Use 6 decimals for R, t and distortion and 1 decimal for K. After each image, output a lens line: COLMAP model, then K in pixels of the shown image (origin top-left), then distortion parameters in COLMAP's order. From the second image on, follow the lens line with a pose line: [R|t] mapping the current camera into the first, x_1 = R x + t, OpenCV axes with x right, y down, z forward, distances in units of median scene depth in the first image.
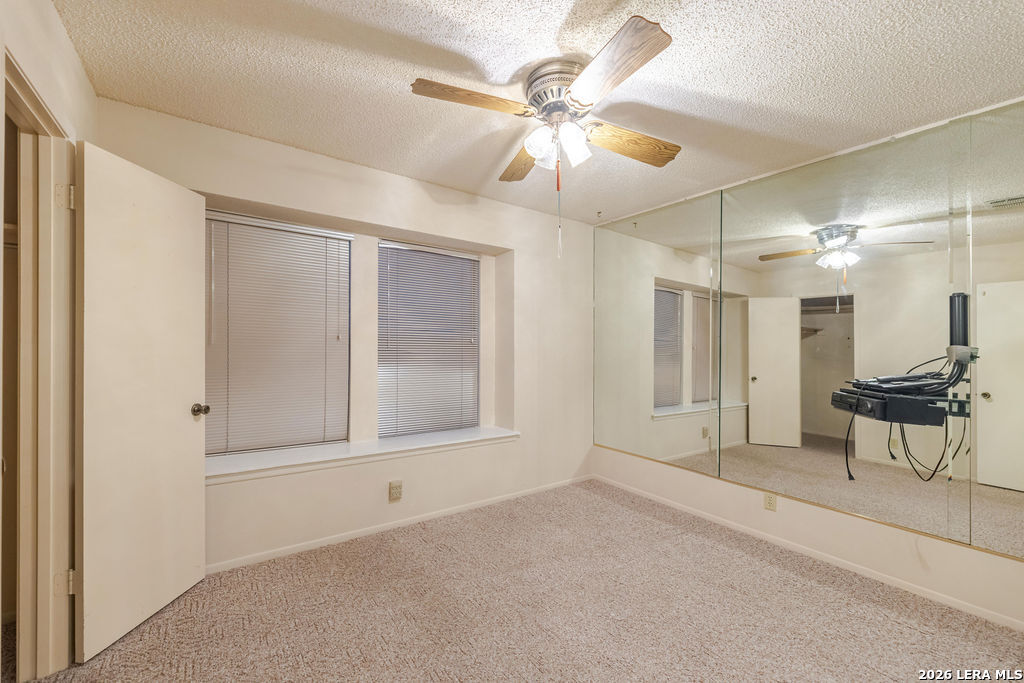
lens RADIAL K [[418.0, 0, 511.5], [0, 418.0, 346.3], [0, 0, 1]] dist [-0.001684, -0.000772]
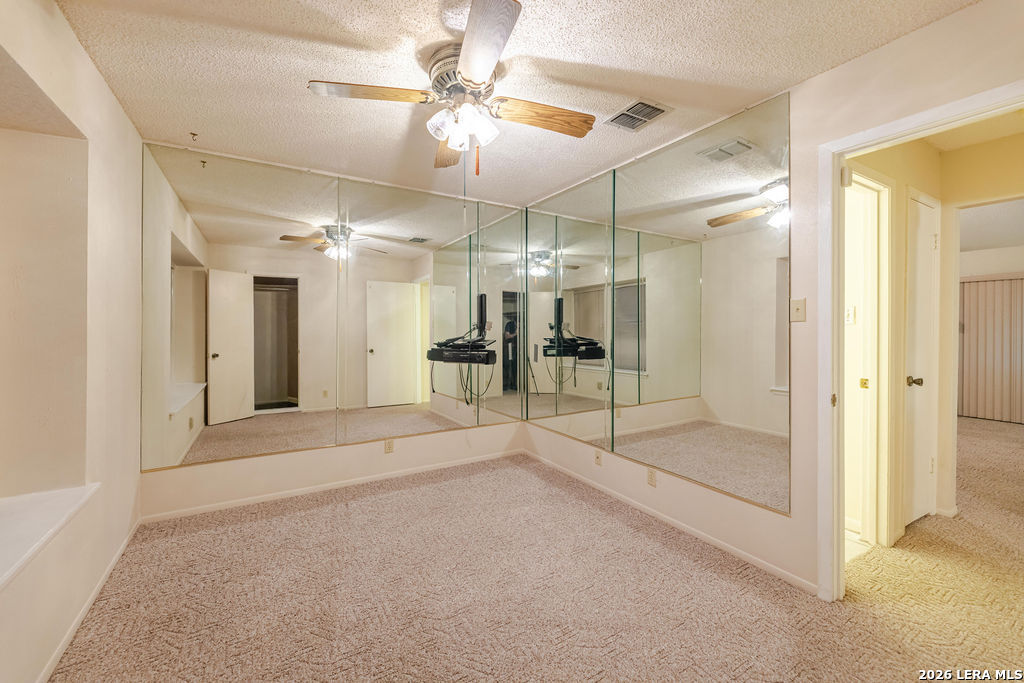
lens RADIAL K [[418.0, 0, 510.2], [0, 418.0, 316.3], [0, 0, 1]] dist [-0.001684, -0.000772]
pose [[0.075220, 0.008475, 0.997131, -0.547246], [0.001614, 0.999962, -0.008621, -0.004265], [-0.997166, 0.002258, 0.075204, 0.491292]]
